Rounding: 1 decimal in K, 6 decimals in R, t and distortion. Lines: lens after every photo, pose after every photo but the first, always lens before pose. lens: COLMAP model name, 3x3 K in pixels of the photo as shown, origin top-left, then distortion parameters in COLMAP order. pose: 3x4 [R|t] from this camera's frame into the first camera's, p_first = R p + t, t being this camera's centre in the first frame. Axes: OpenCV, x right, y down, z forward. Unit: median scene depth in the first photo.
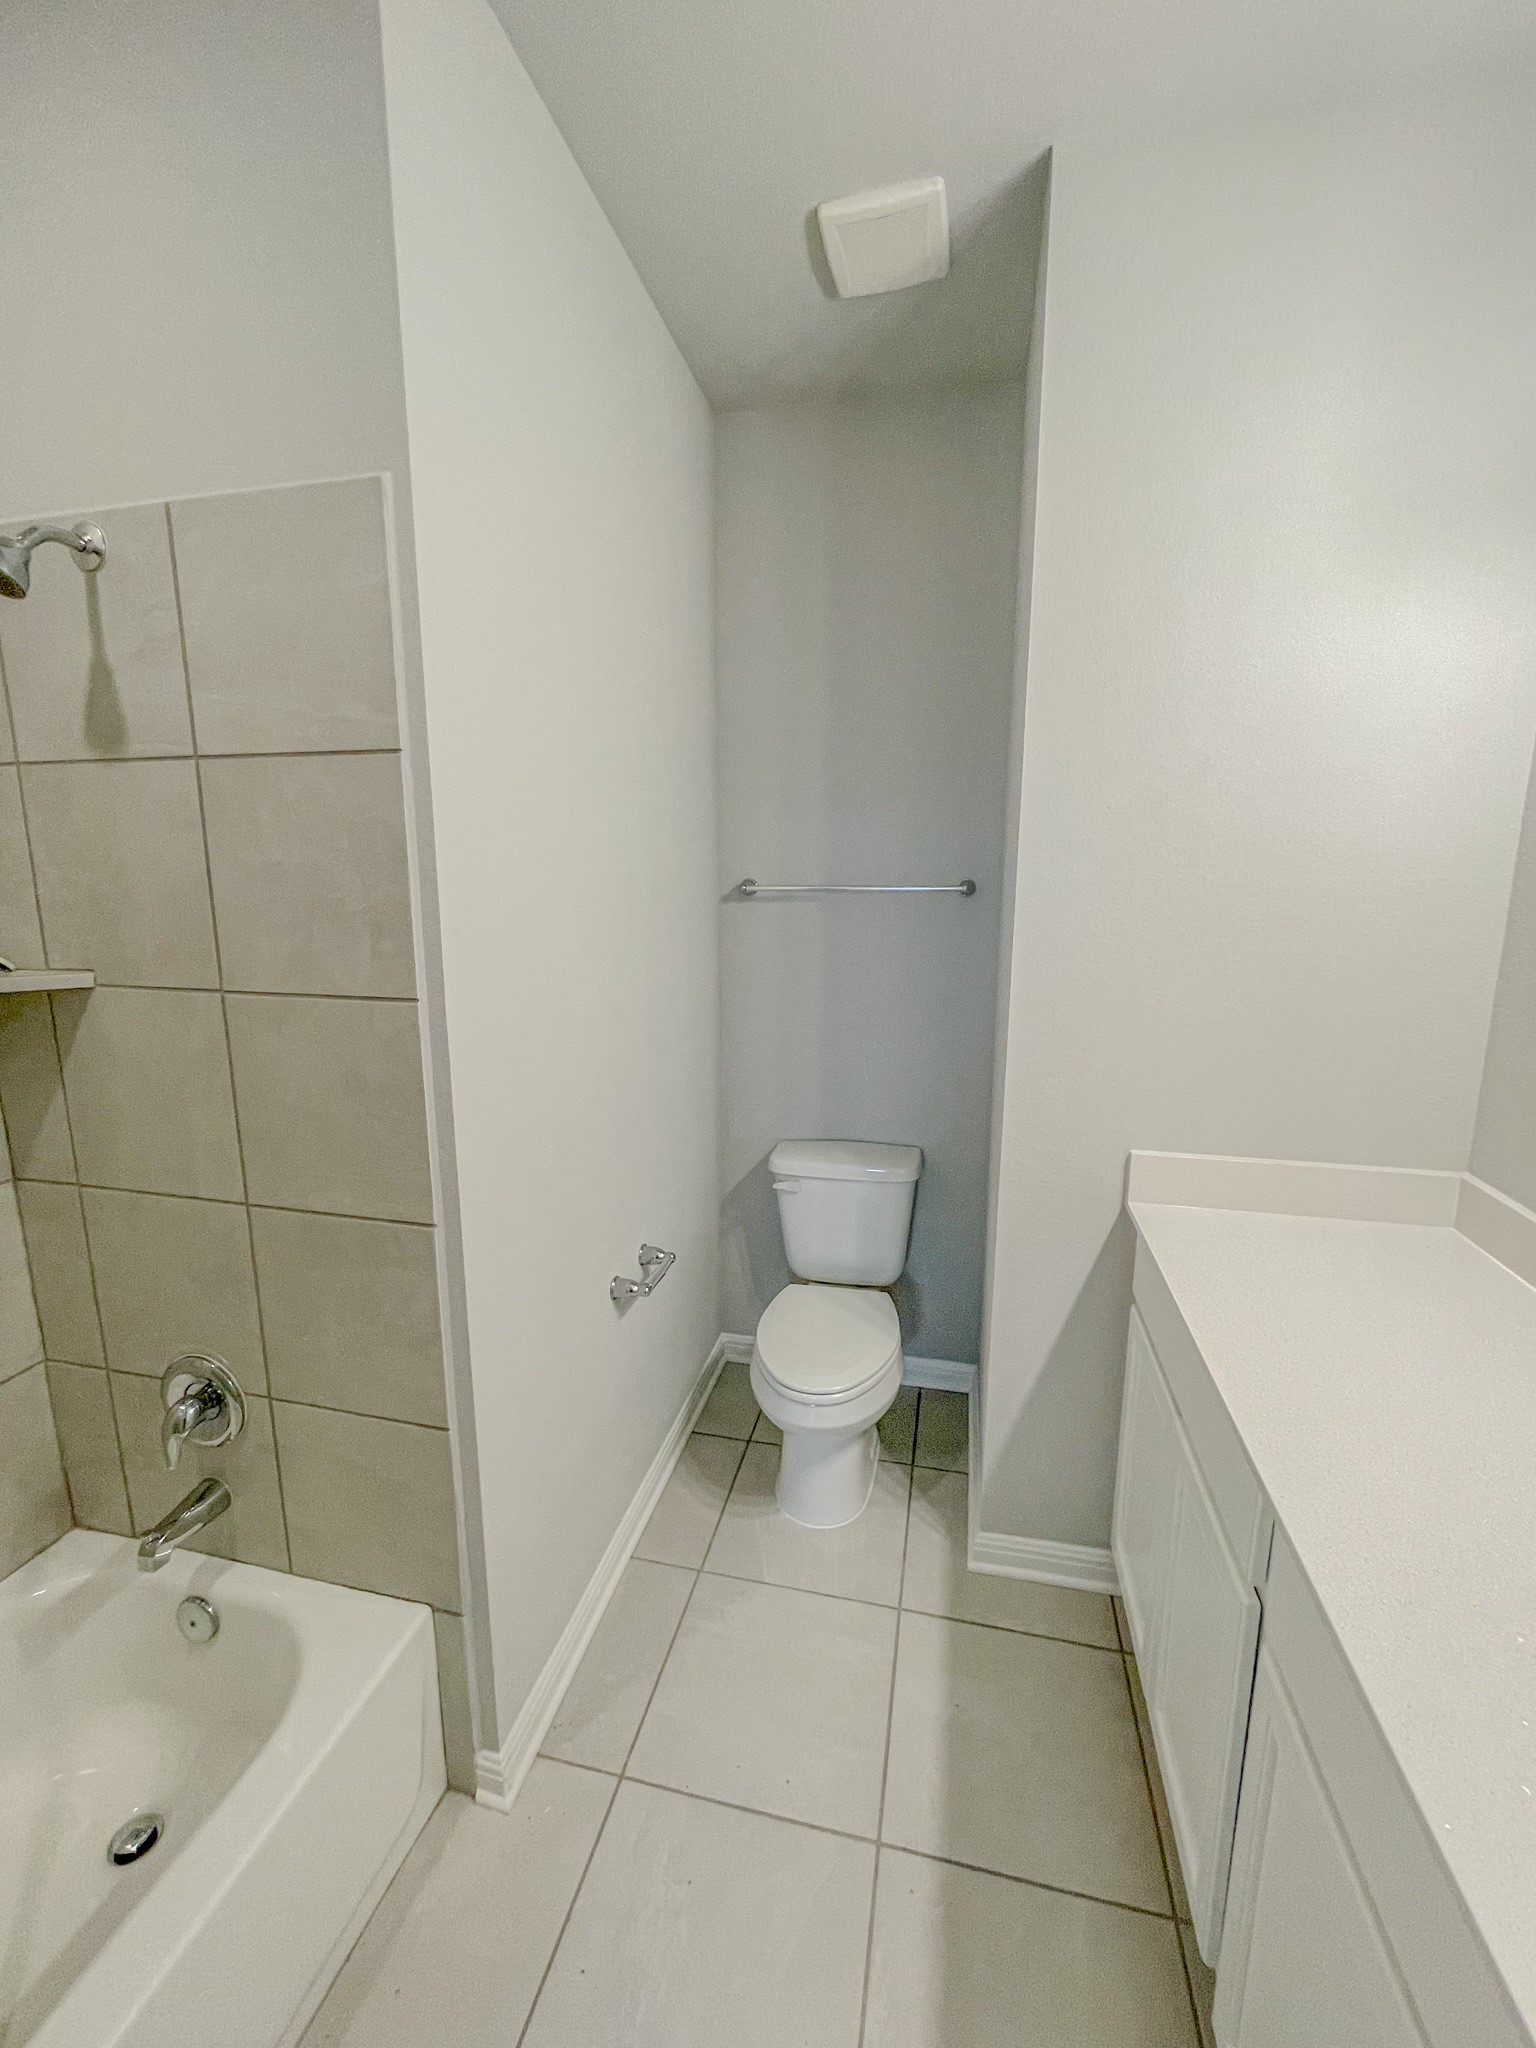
lens RADIAL K [[831.4, 0, 768.0], [0, 831.4, 1024.0], [0, 0, 1]] dist [-0.002214, 0.000036]
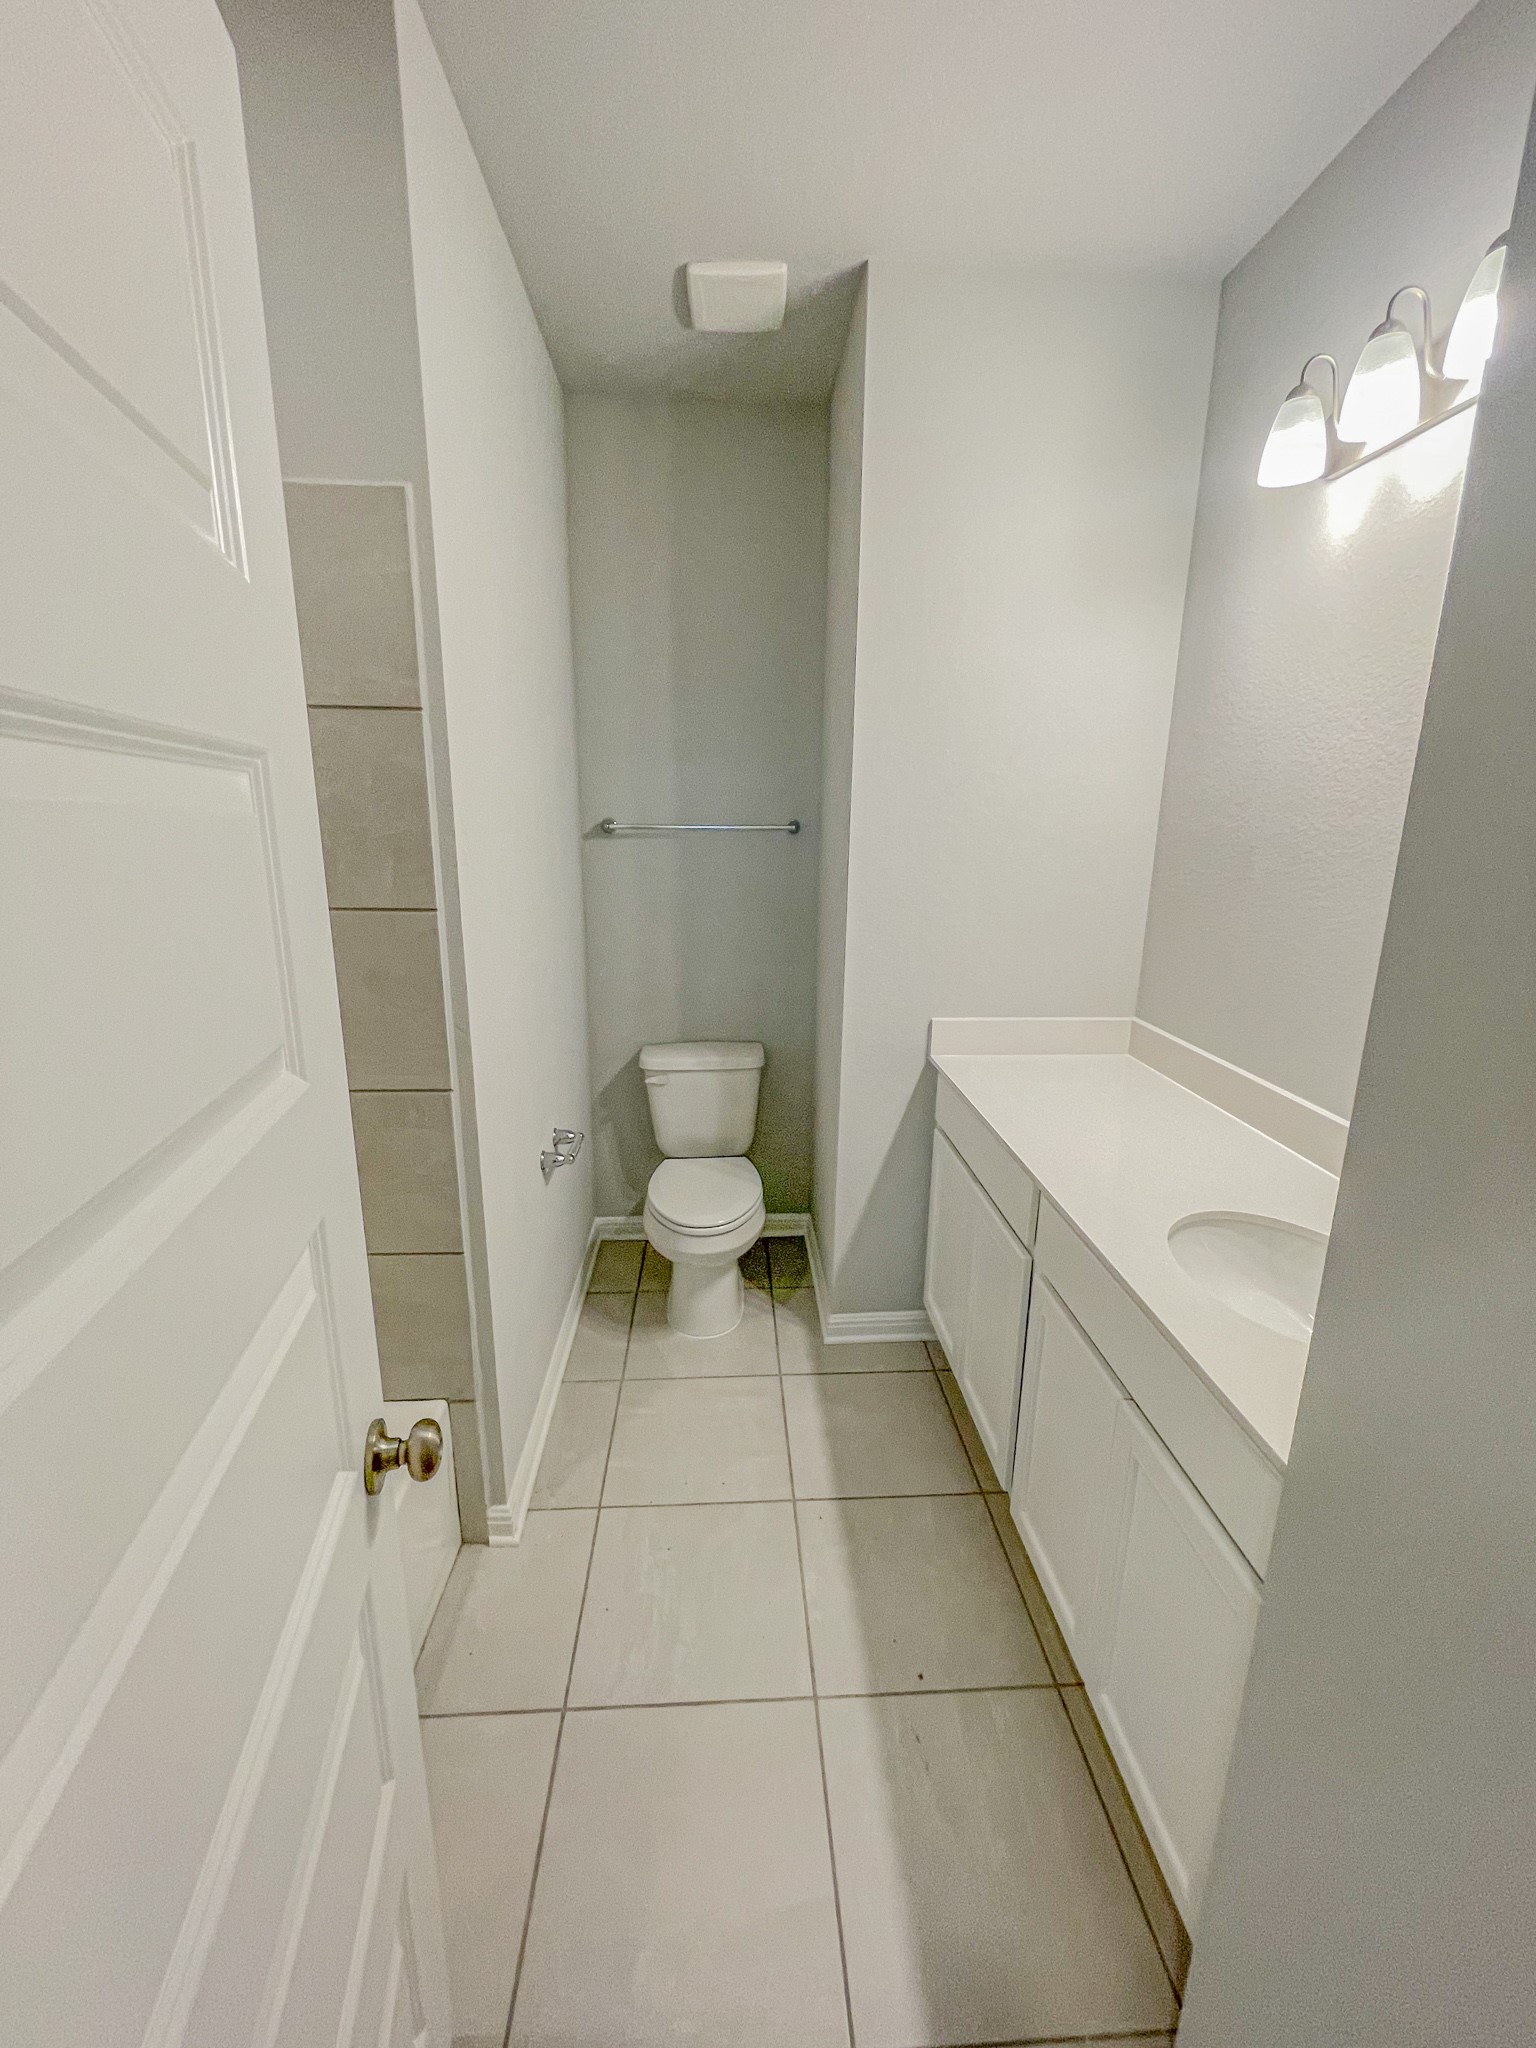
lens RADIAL K [[831.4, 0, 768.0], [0, 831.4, 1024.0], [0, 0, 1]] dist [-0.002214, 0.000036]
pose [[0.959725, -0.056872, 0.275126, -0.188537], [0.038842, 0.996752, 0.070549, 0.047834], [-0.278244, -0.057022, 0.958816, -0.231136]]
